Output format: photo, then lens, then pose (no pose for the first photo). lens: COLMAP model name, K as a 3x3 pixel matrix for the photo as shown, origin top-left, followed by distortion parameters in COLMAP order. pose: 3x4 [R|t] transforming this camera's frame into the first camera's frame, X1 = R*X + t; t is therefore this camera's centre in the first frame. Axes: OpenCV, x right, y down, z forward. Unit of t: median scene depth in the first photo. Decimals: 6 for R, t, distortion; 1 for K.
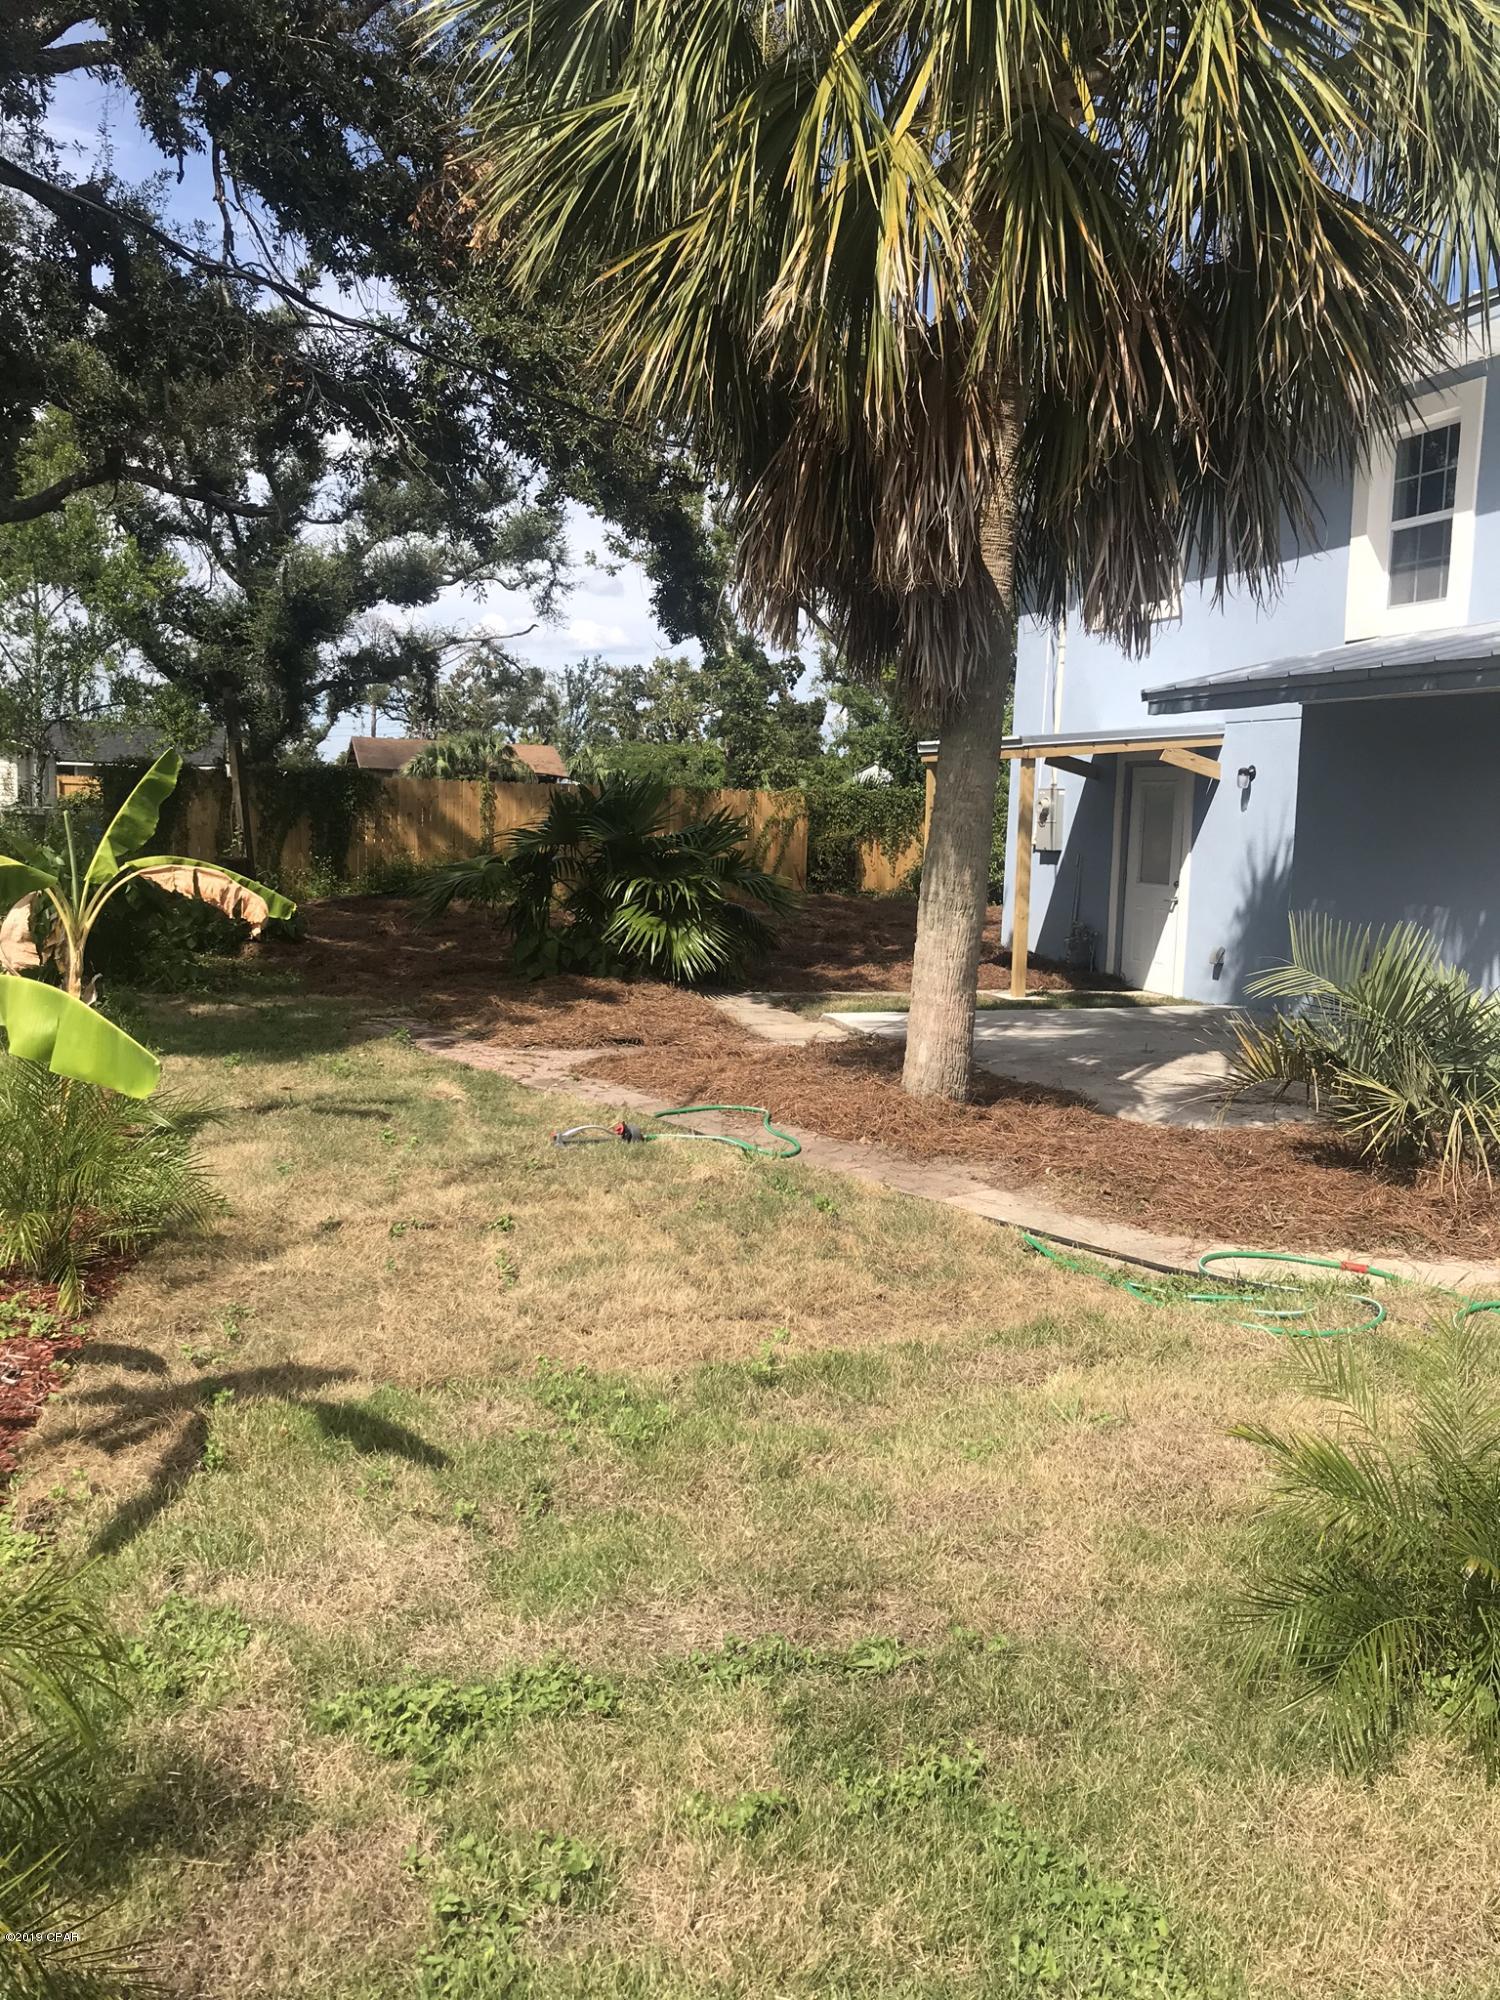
lens RADIAL K [[1631.1, 0, 768.4], [0, 1631.1, 989.1], [0, 0, 1]] dist [0.020382, -0.018334]
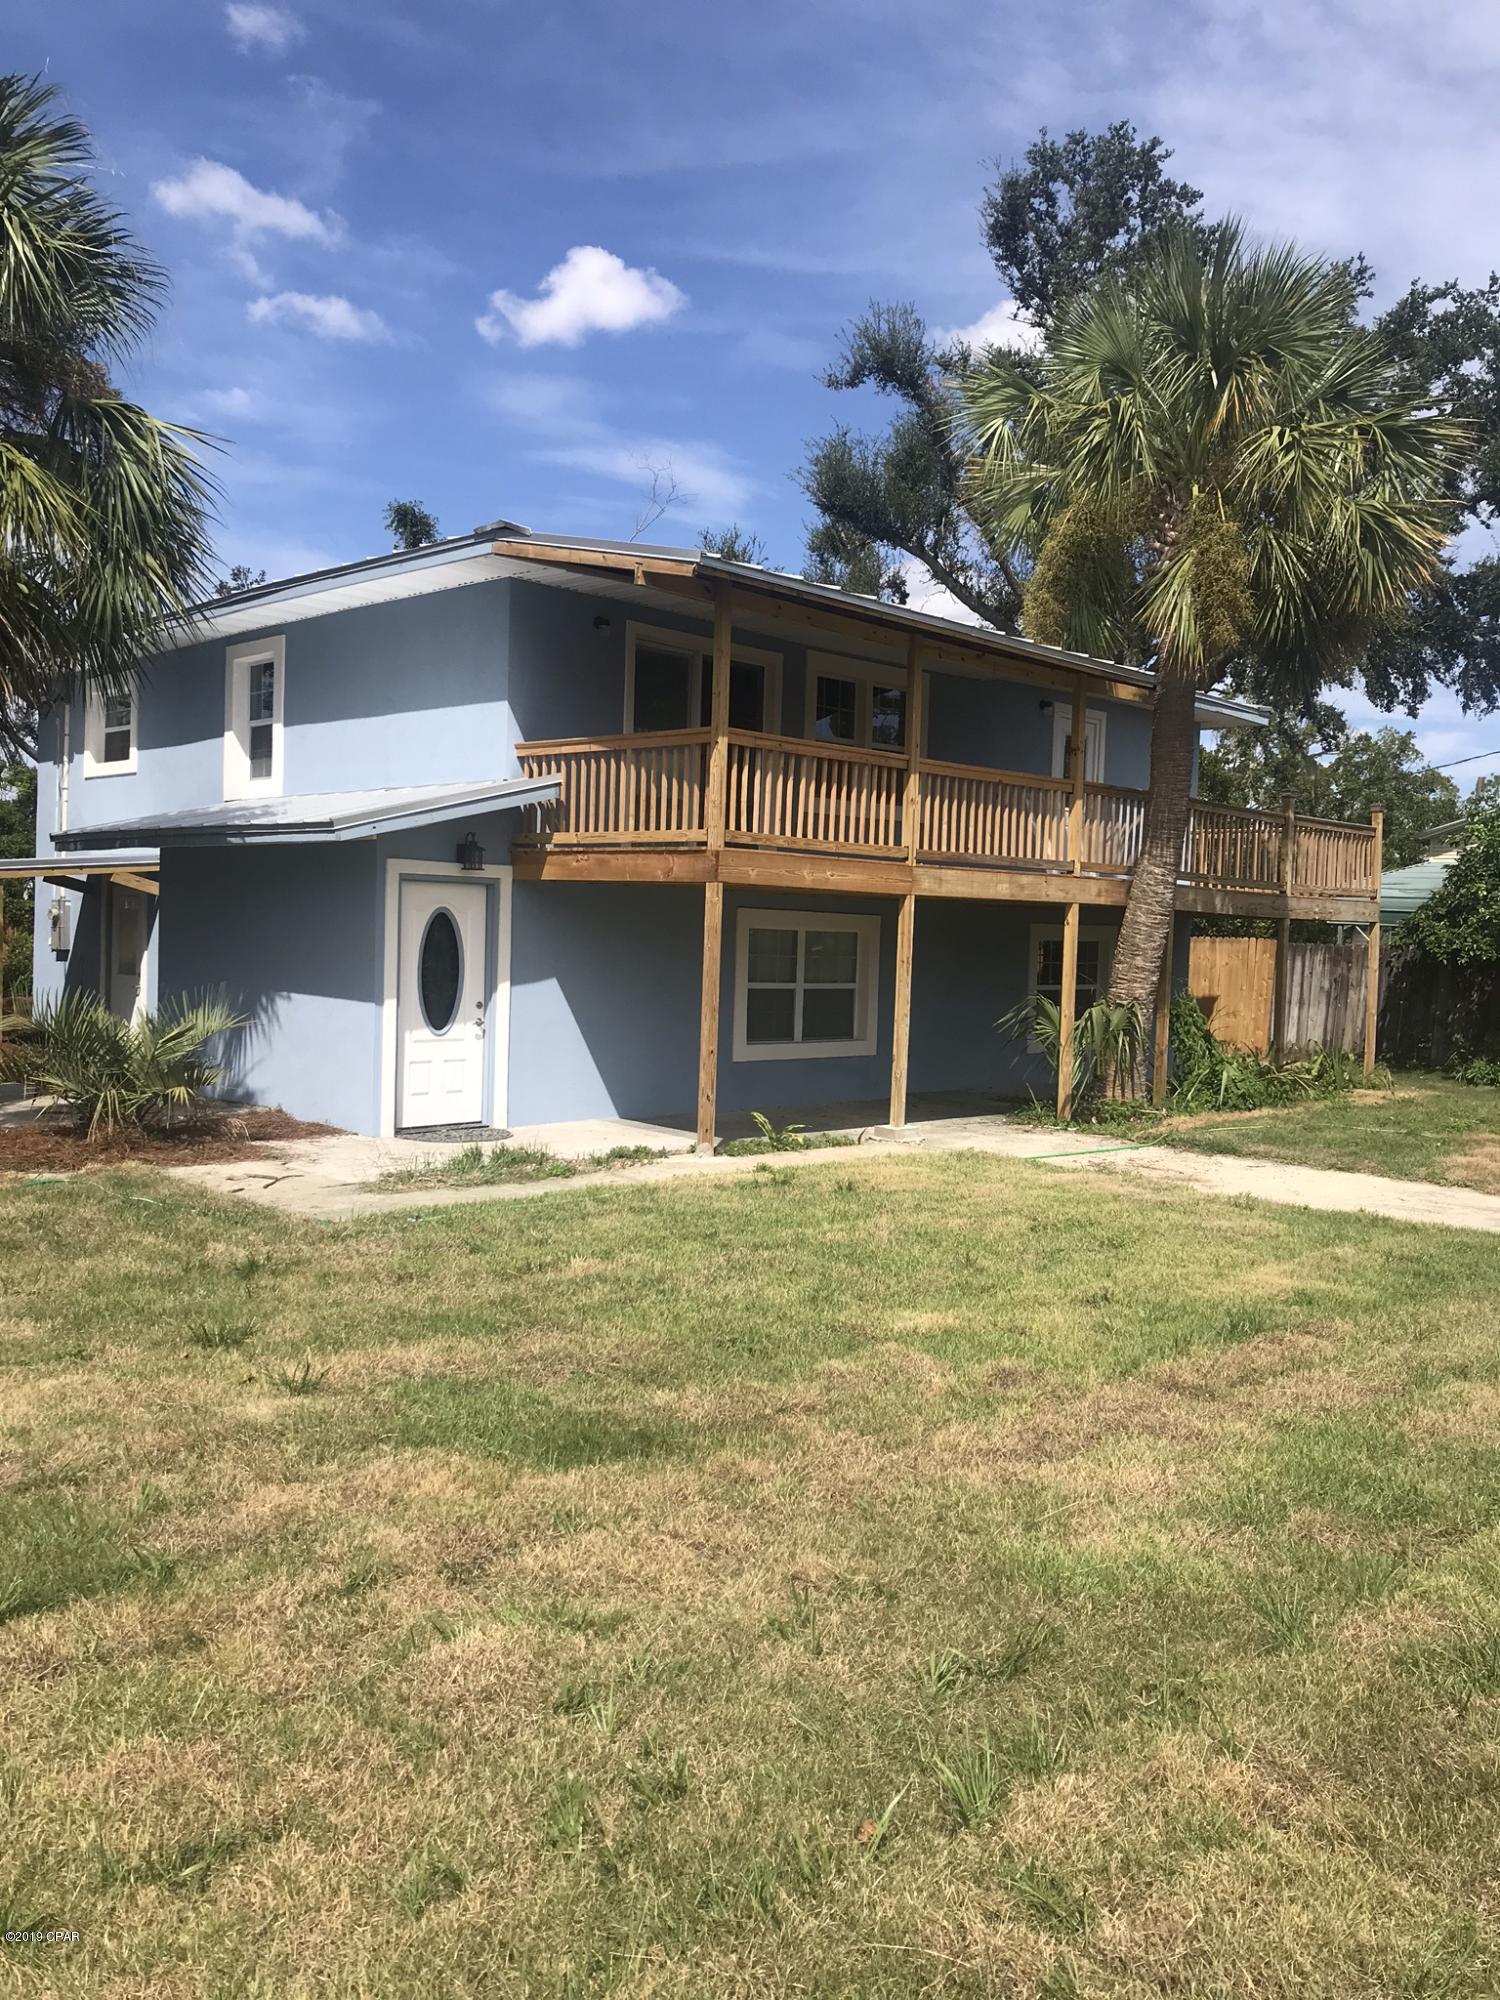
lens RADIAL K [[1631.1, 0, 765.9], [0, 1631.1, 994.3], [0, 0, 1]] dist [0.020382, -0.018334]
pose [[0.904658, -0.014526, 0.425890, 0.062802], [0.040580, 0.997814, -0.052165, 0.017091], [-0.424201, 0.064474, 0.903270, -0.172131]]
